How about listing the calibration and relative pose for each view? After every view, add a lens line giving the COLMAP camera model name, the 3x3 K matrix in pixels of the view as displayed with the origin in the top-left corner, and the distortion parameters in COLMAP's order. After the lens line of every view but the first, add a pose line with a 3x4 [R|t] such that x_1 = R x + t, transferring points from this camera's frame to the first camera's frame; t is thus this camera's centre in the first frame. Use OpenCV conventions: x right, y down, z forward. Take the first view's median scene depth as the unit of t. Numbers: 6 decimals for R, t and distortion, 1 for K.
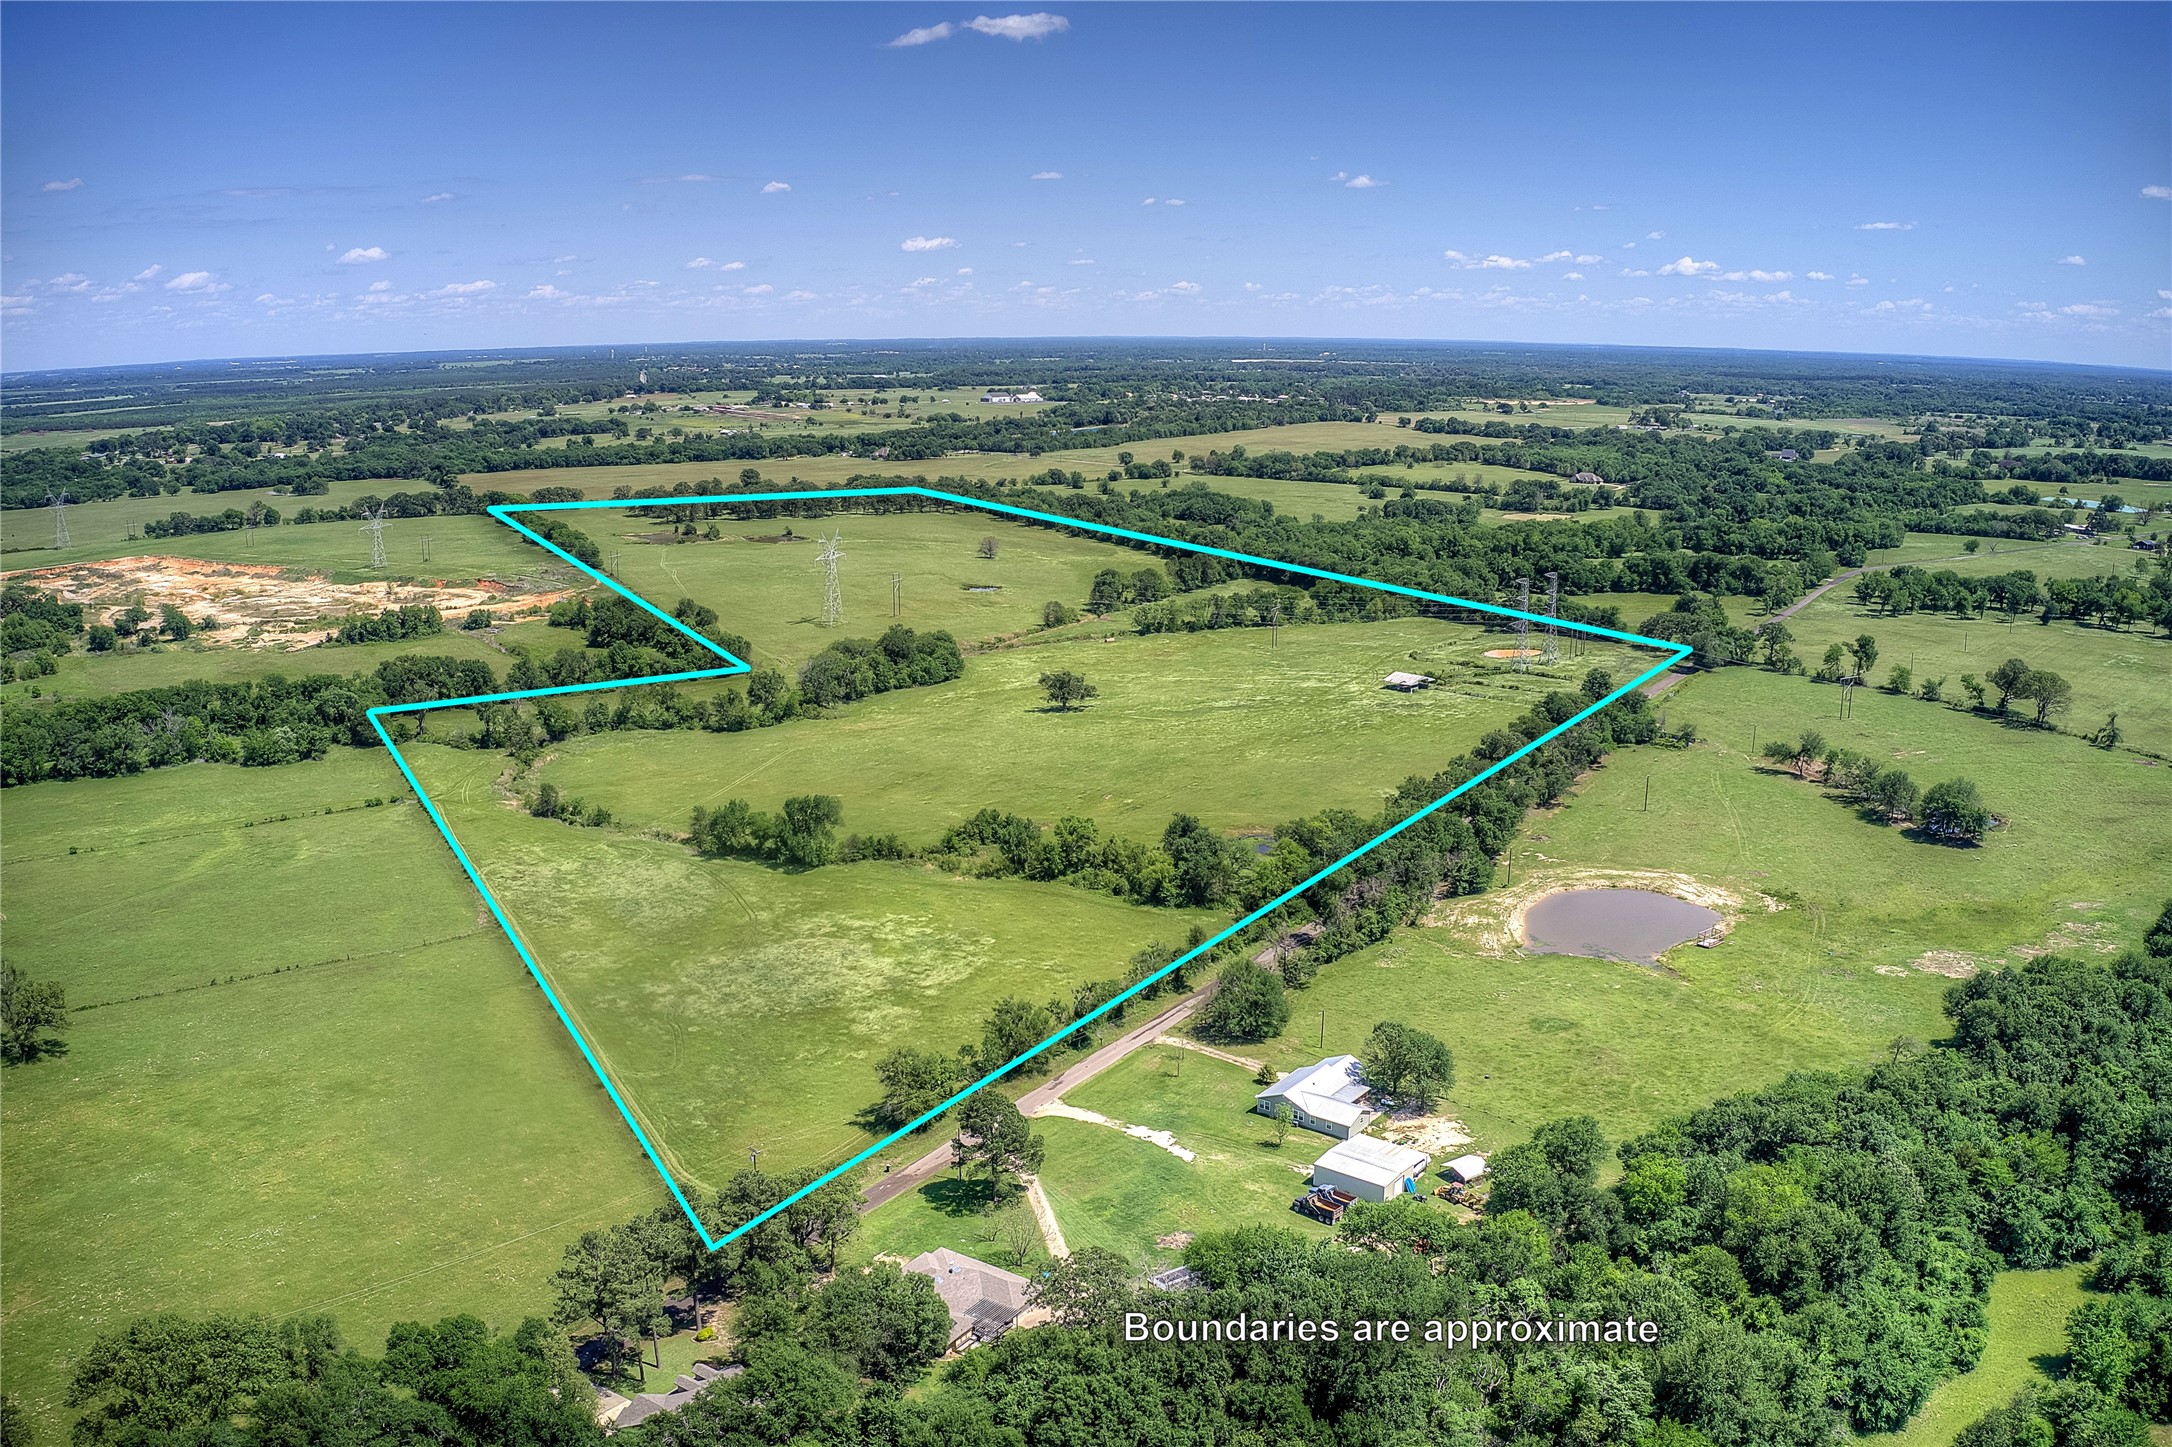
lens RADIAL K [[1710.2, 0, 1070.3], [0, 1710.2, 719.3], [0, 0, 1]] dist [-0.186061, 0.032952]
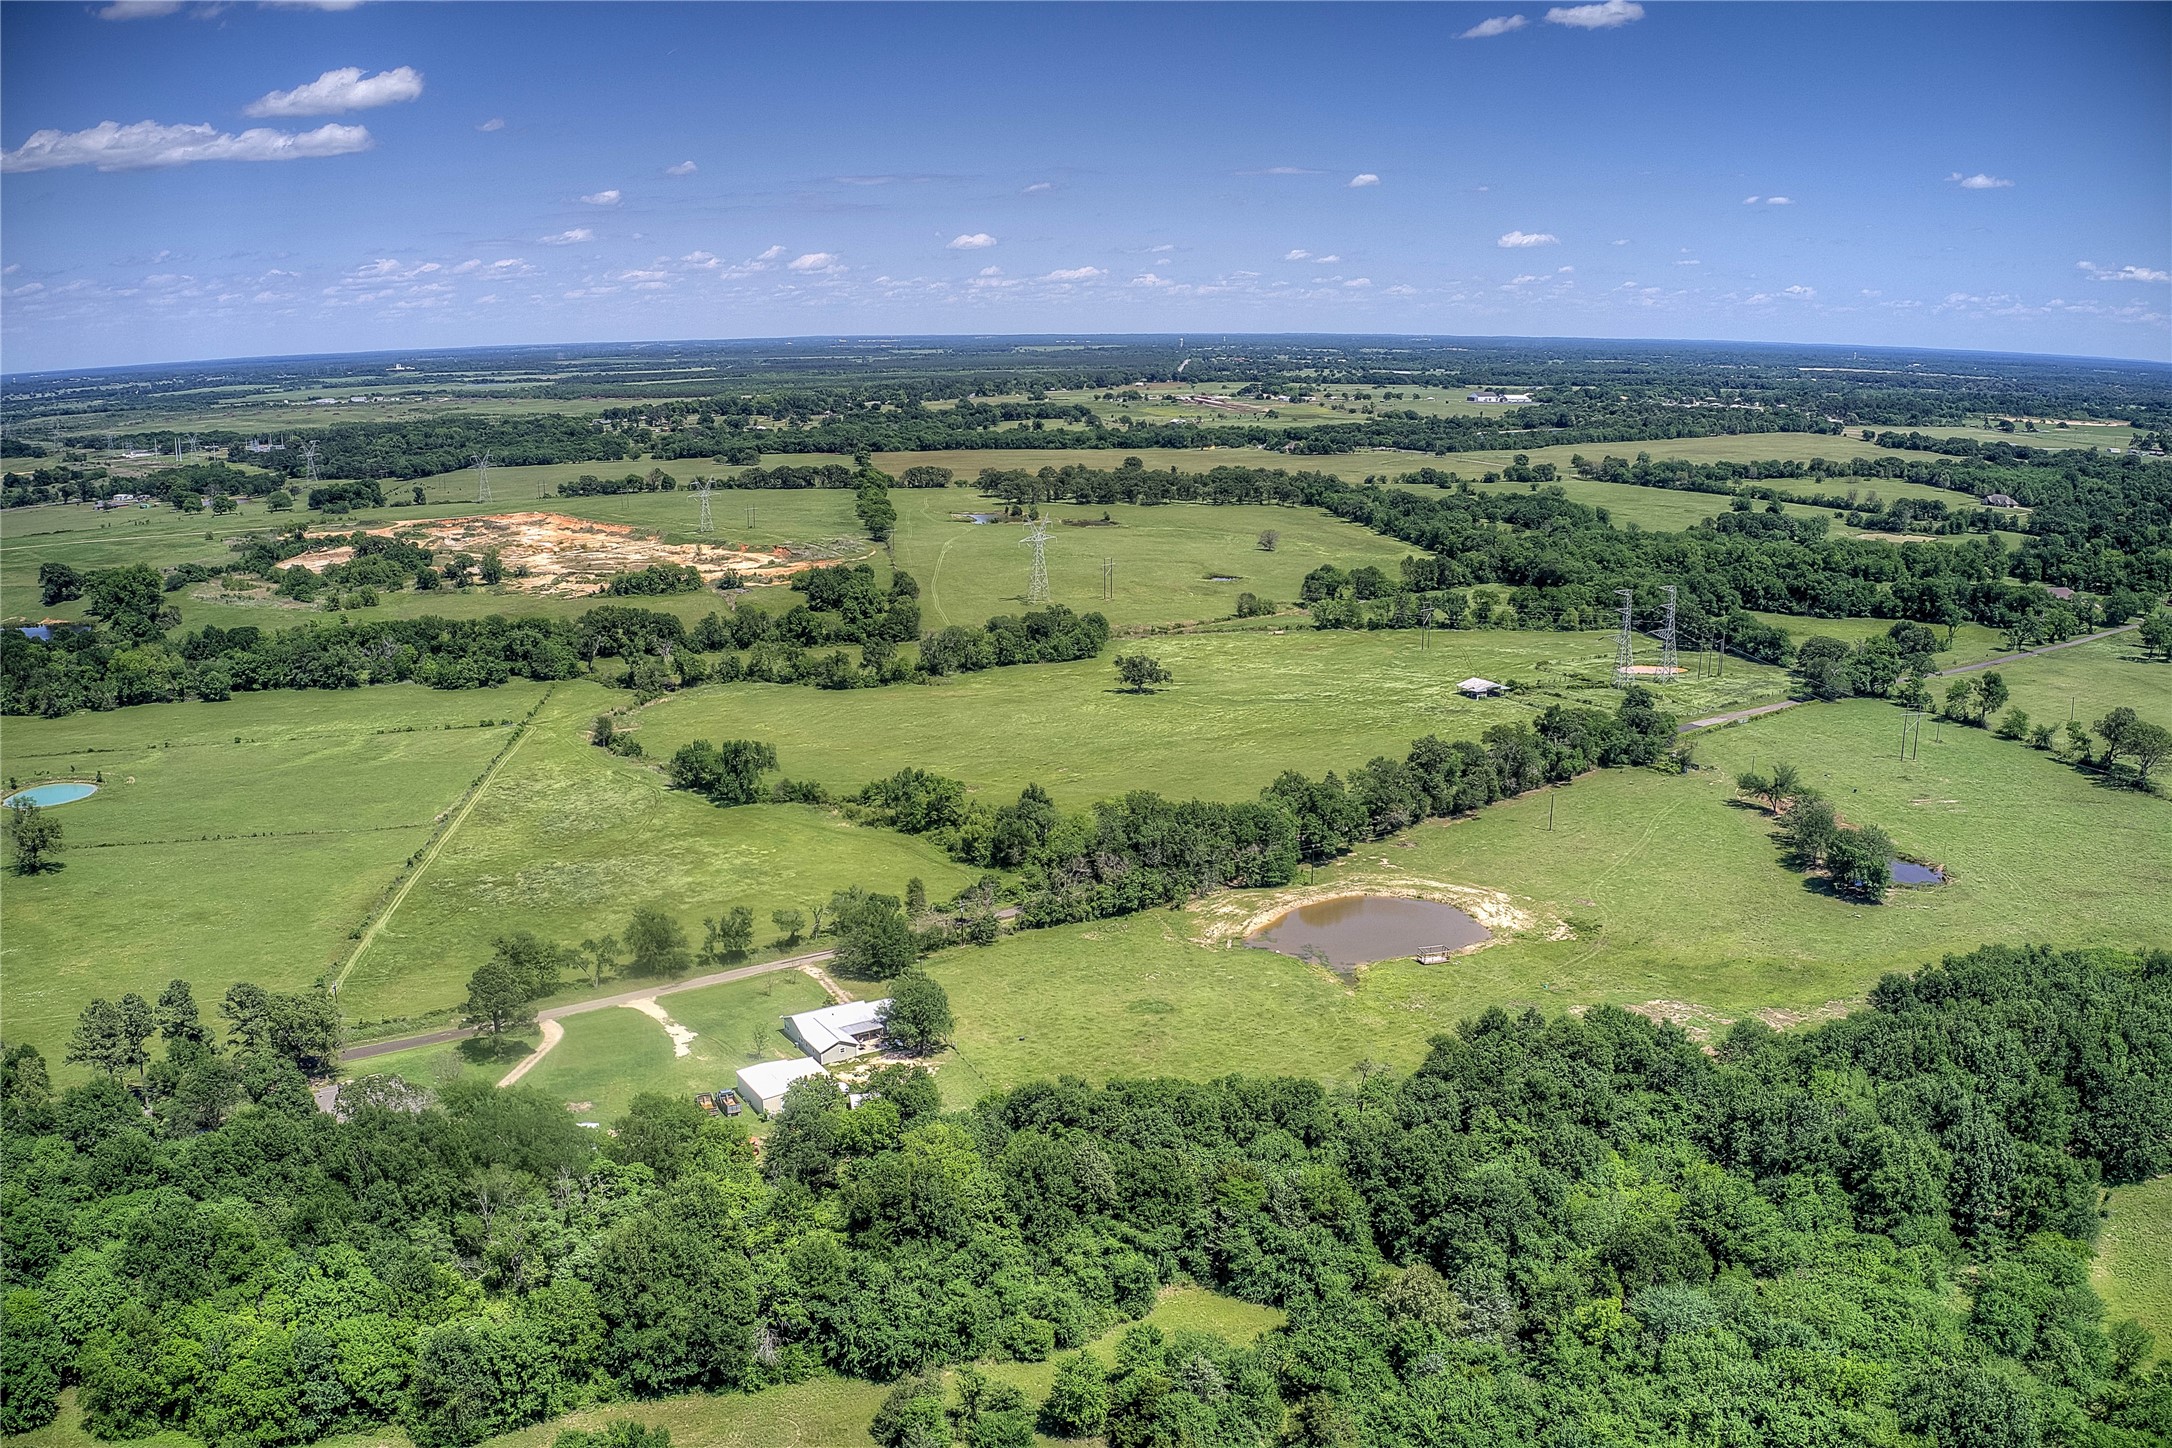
lens RADIAL K [[1710.2, 0, 1070.3], [0, 1710.2, 719.8], [0, 0, 1]] dist [-0.186061, 0.032952]
pose [[0.940525, 0.075190, -0.331300, 0.235683], [-0.073853, 0.997130, 0.016644, -0.002182], [0.331601, 0.008814, 0.943379, 0.000978]]
